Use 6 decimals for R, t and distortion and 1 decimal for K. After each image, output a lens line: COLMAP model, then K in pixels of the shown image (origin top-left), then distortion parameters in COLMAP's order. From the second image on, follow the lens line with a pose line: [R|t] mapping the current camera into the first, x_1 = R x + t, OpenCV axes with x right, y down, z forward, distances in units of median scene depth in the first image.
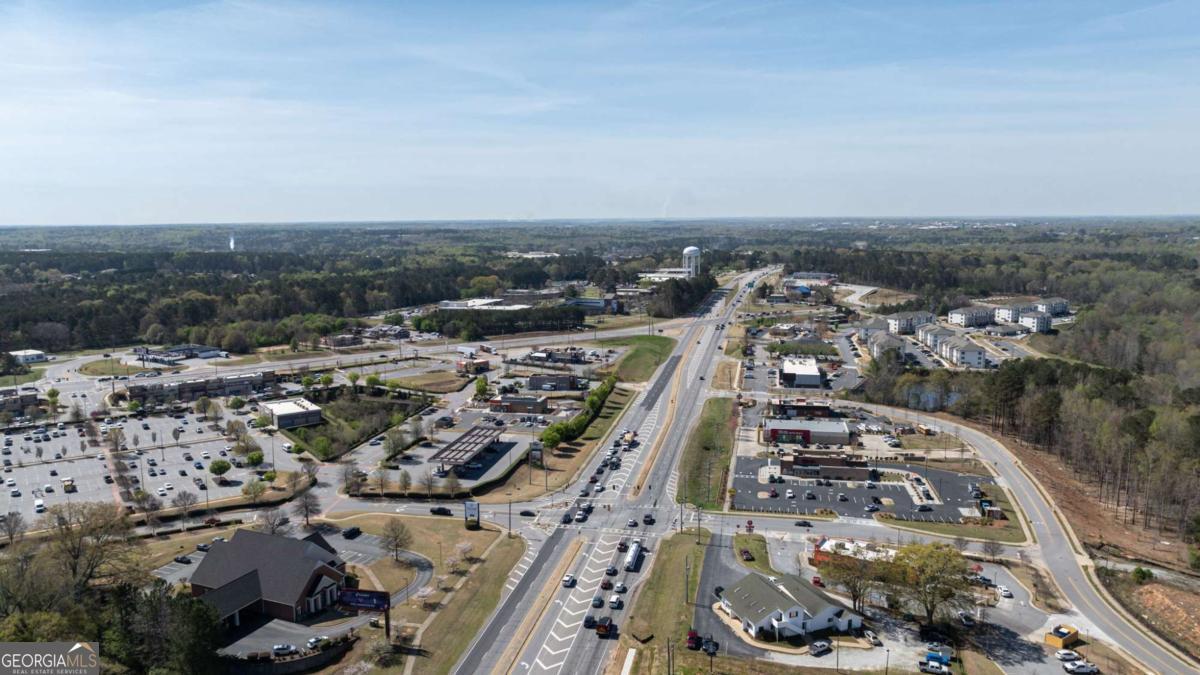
lens RADIAL K [[853.2, 0, 600.0], [0, 853.2, 337.5], [0, 0, 1]] dist [-0.018503, -0.006365]
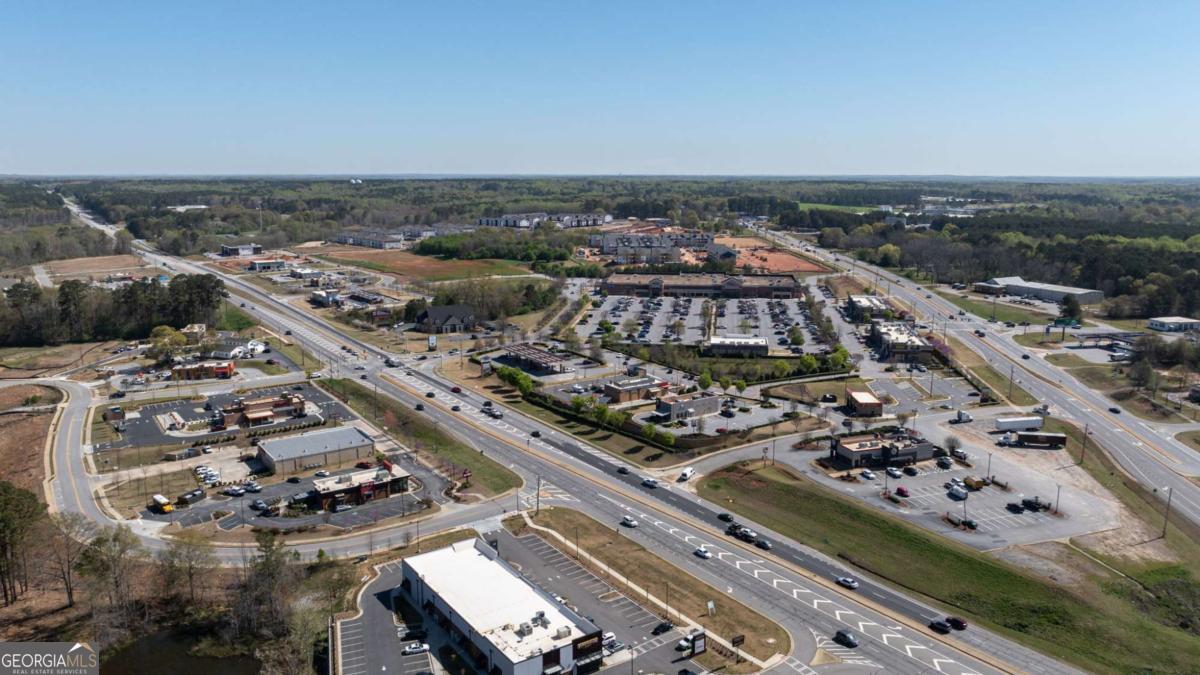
lens RADIAL K [[853.2, 0, 600.0], [0, 853.2, 337.5], [0, 0, 1]] dist [-0.018503, -0.006365]
pose [[-0.686044, 0.151591, -0.711592, 0.302653], [-0.101359, 0.948602, 0.299801, -0.128497], [0.720465, 0.277804, -0.635418, 0.826374]]
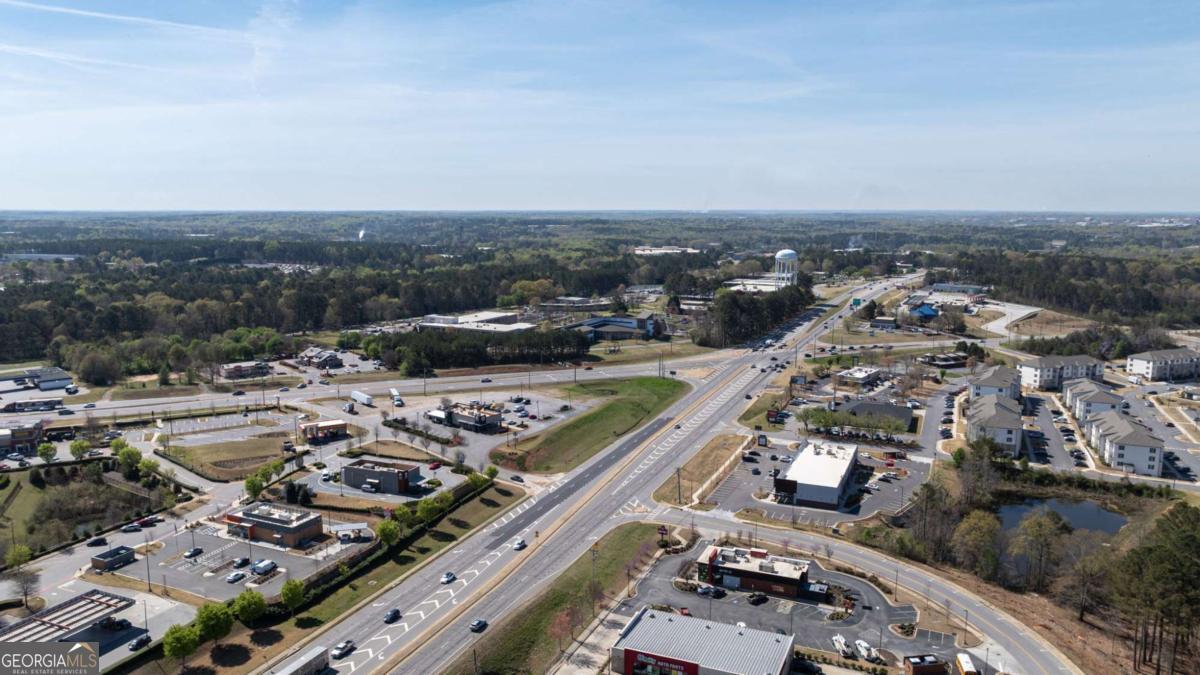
lens RADIAL K [[857.5, 0, 600.0], [0, 857.5, 337.5], [0, 0, 1]] dist [-0.077895, 0.109056]
pose [[0.977404, 0.041828, -0.207199, 0.136061], [-0.039454, 0.999100, 0.015576, -0.039714], [0.207664, -0.007050, 0.978175, 0.246055]]
